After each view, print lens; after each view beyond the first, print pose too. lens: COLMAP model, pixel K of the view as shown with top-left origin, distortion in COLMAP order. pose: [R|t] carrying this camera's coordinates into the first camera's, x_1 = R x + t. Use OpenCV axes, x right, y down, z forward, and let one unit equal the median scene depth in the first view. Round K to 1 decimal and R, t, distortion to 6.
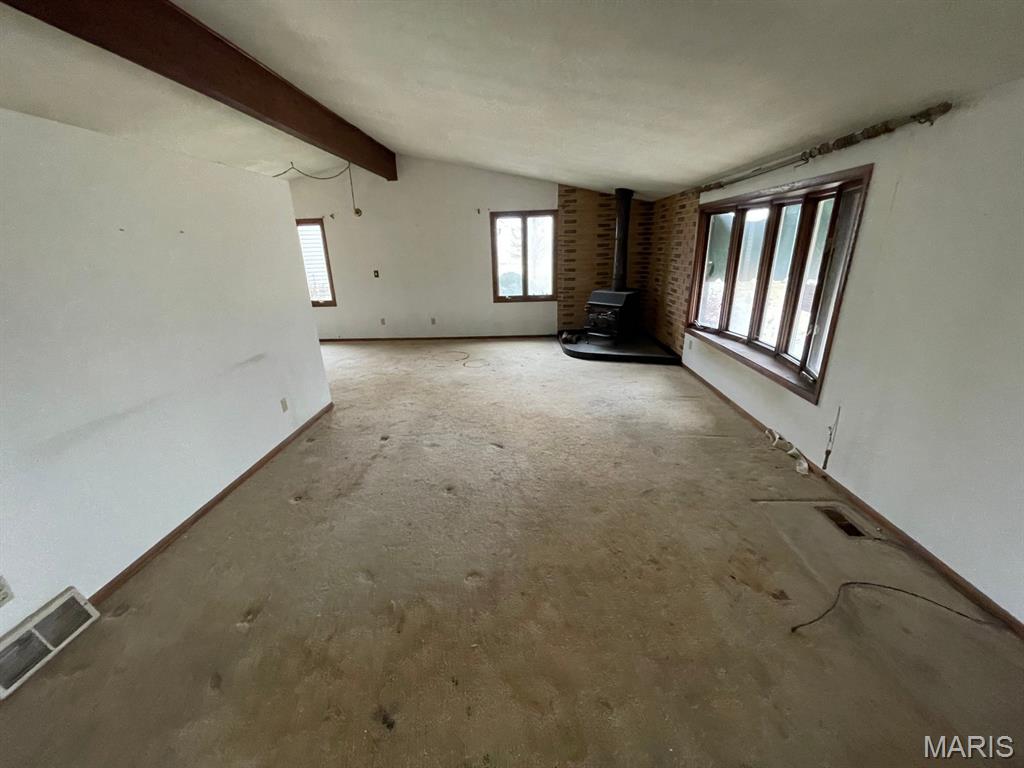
lens RADIAL K [[411.3, 0, 511.4], [0, 411.3, 388.0], [0, 0, 1]] dist [-0.003070, 0.000550]
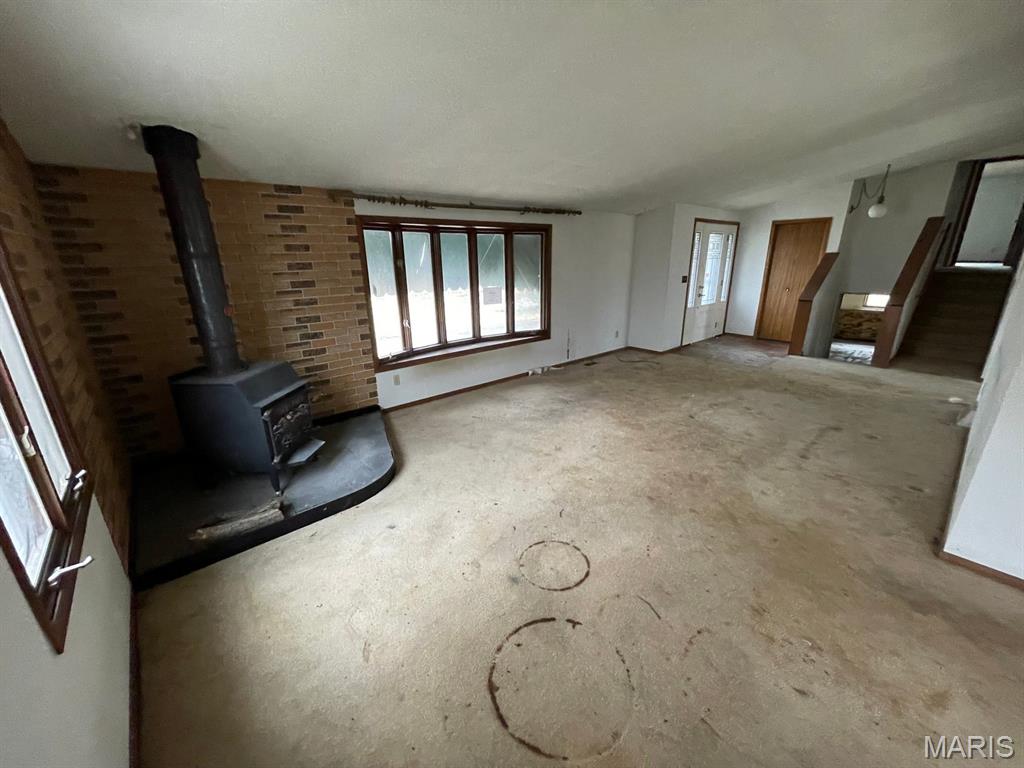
lens RADIAL K [[411.3, 0, 511.1], [0, 411.3, 388.7], [0, 0, 1]] dist [-0.003070, 0.000550]
pose [[-0.683222, -0.188800, 0.705381, -0.427911], [0.272197, 0.830524, 0.485942, -0.563380], [-0.677581, 0.524009, -0.516041, 1.645934]]
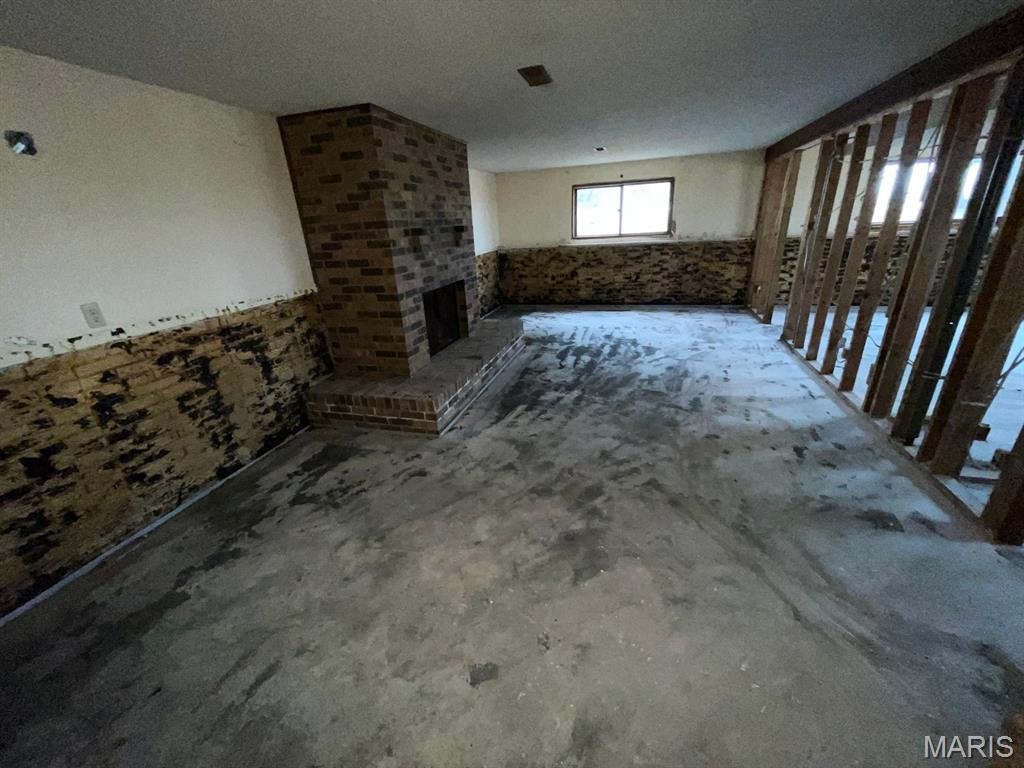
lens RADIAL K [[411.3, 0, 507.0], [0, 411.3, 388.6], [0, 0, 1]] dist [-0.003070, 0.000550]
pose [[-0.959833, -0.020691, 0.279807, -0.149163], [0.169896, 0.750790, 0.638318, 0.550888], [-0.223283, 0.660217, -0.717118, -0.534369]]
